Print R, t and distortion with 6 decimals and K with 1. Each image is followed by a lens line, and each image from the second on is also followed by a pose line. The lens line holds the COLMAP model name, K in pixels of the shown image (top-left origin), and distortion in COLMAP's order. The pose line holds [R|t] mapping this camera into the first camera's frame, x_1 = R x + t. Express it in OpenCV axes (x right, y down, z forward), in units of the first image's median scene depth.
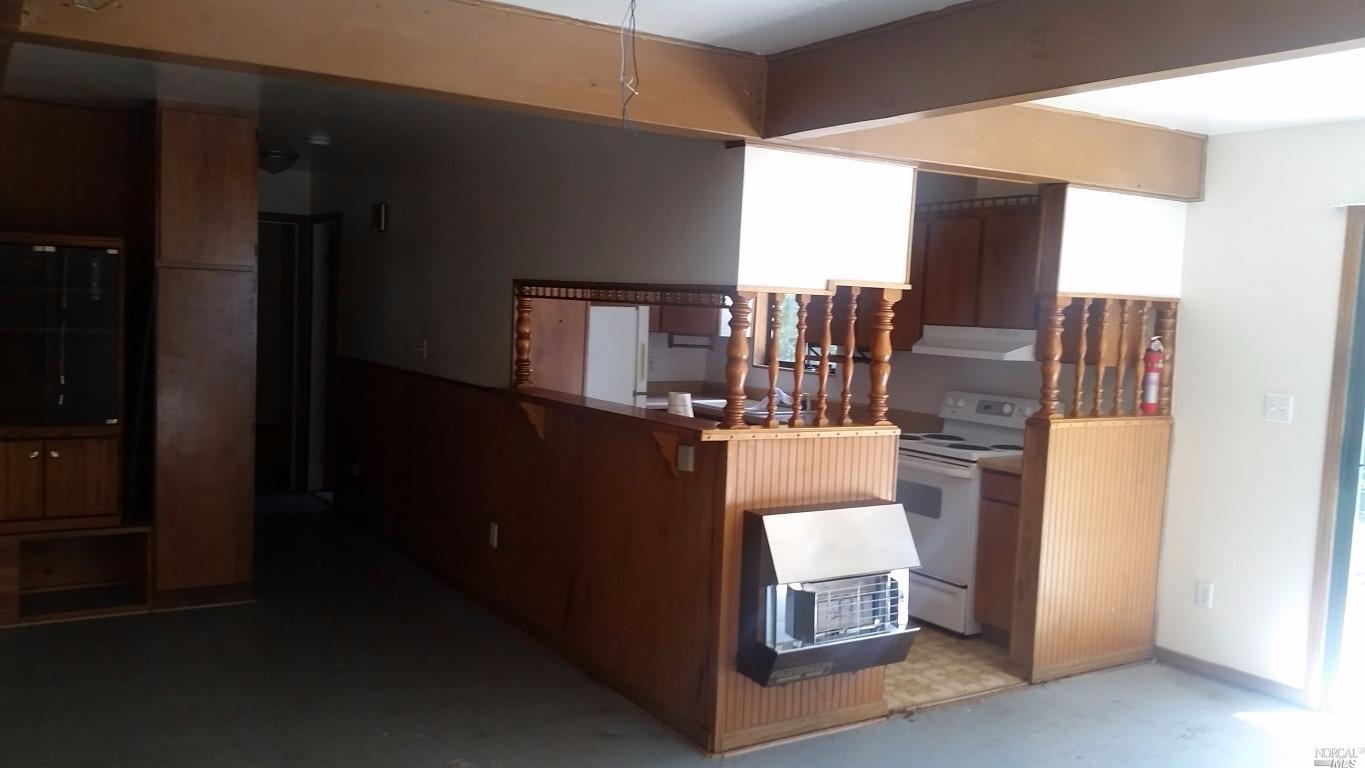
lens RADIAL K [[1120.0, 0, 677.3], [0, 1120.0, 397.9], [0, 0, 1]] dist [0.107685, -0.206756]
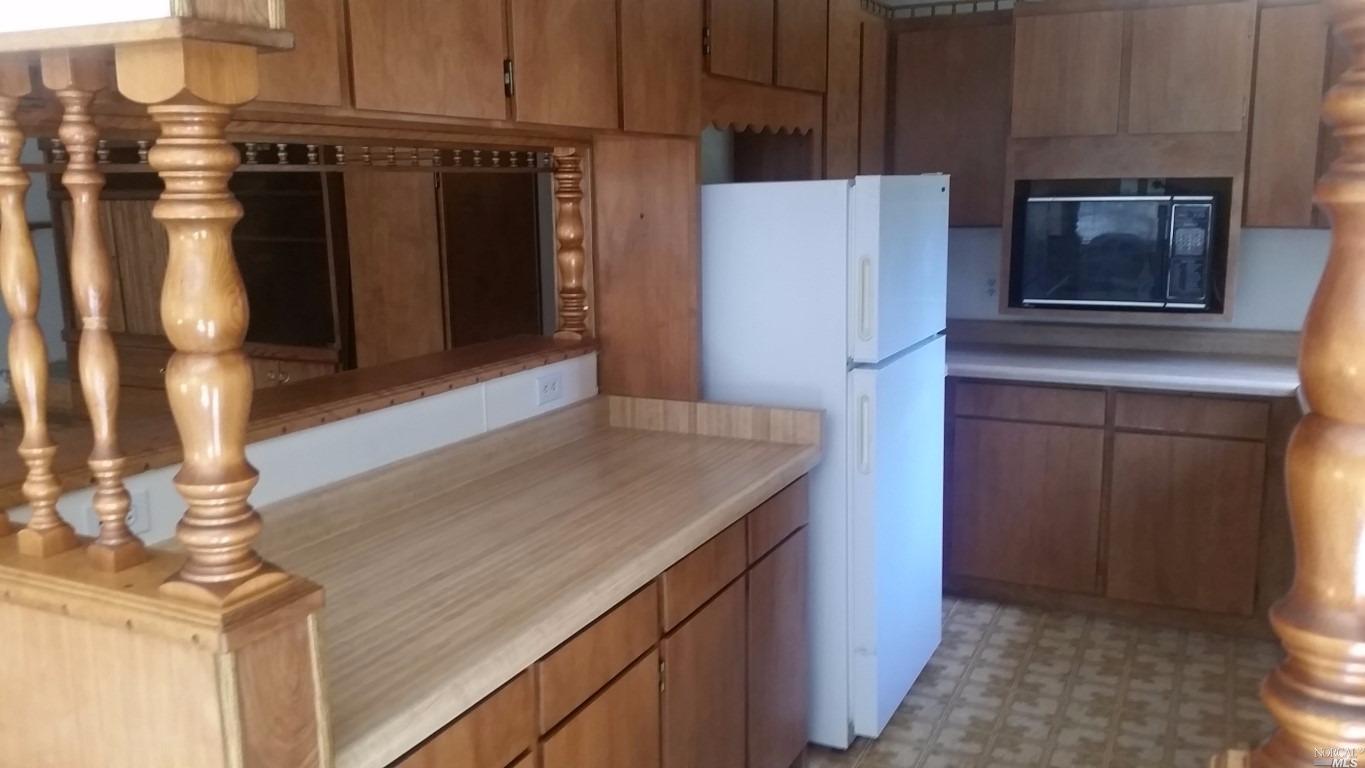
lens RADIAL K [[1120.0, 0, 684.3], [0, 1120.0, 378.4], [0, 0, 1]] dist [0.107685, -0.206756]
pose [[0.517950, 0.096948, -0.849899, 0.342446], [-0.039375, 0.995206, 0.089527, -0.038891], [0.854504, -0.012905, 0.519284, 0.712976]]
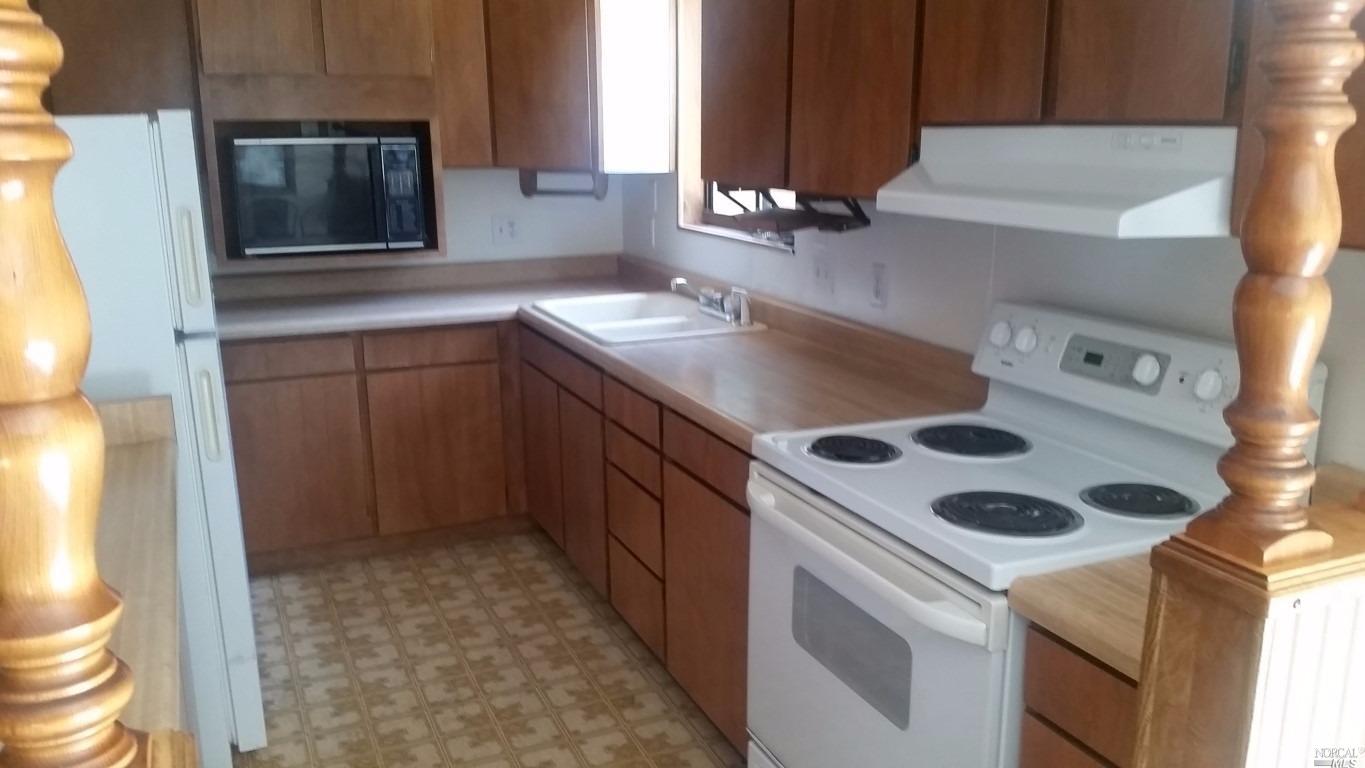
lens RADIAL K [[1120.0, 0, 693.8], [0, 1120.0, 394.4], [0, 0, 1]] dist [0.107685, -0.206756]
pose [[0.986437, -0.008803, -0.163906, 0.216127], [0.032935, 0.988869, 0.145101, -0.037238], [0.160804, -0.148531, 0.975746, 0.651124]]
